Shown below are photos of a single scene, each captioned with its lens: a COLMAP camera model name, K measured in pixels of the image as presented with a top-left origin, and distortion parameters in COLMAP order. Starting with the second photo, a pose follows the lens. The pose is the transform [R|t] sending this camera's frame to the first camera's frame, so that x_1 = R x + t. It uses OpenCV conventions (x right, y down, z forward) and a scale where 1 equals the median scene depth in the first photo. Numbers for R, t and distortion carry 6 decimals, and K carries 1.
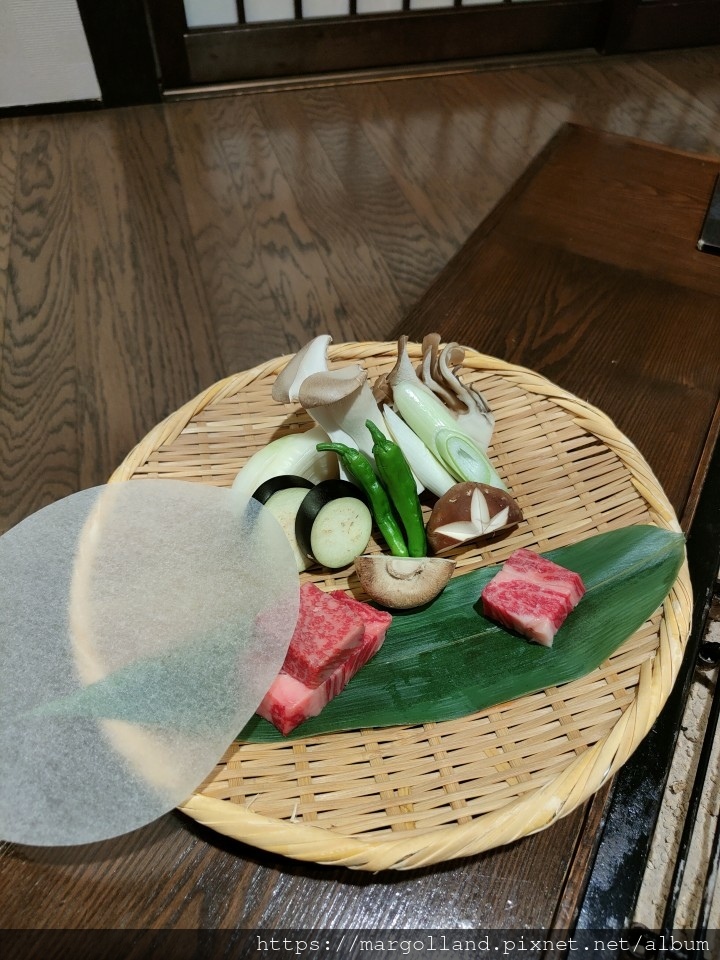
lens RADIAL K [[669.0, 0, 360.0], [0, 669.0, 480.0], [0, 0, 1]] dist [-0.008237, 0.000169]
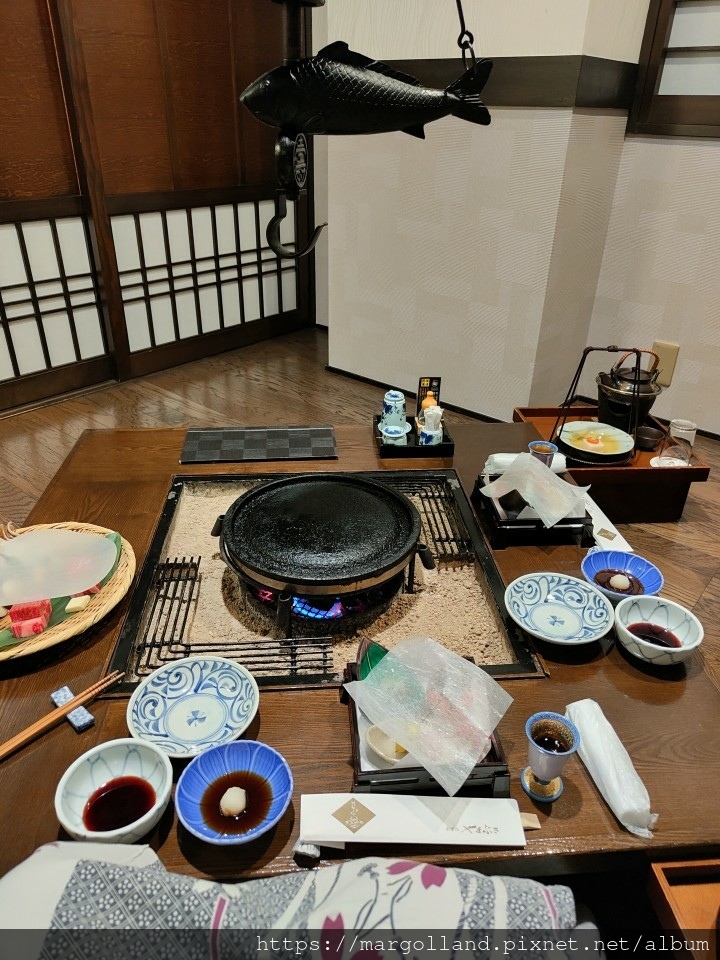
lens RADIAL K [[669.0, 0, 360.0], [0, 669.0, 480.0], [0, 0, 1]] dist [-0.008237, 0.000169]
pose [[0.837909, -0.266158, 0.476517, 0.001878], [0.423385, 0.867929, -0.259701, 0.369789], [-0.344461, 0.419356, 0.839933, -0.711142]]
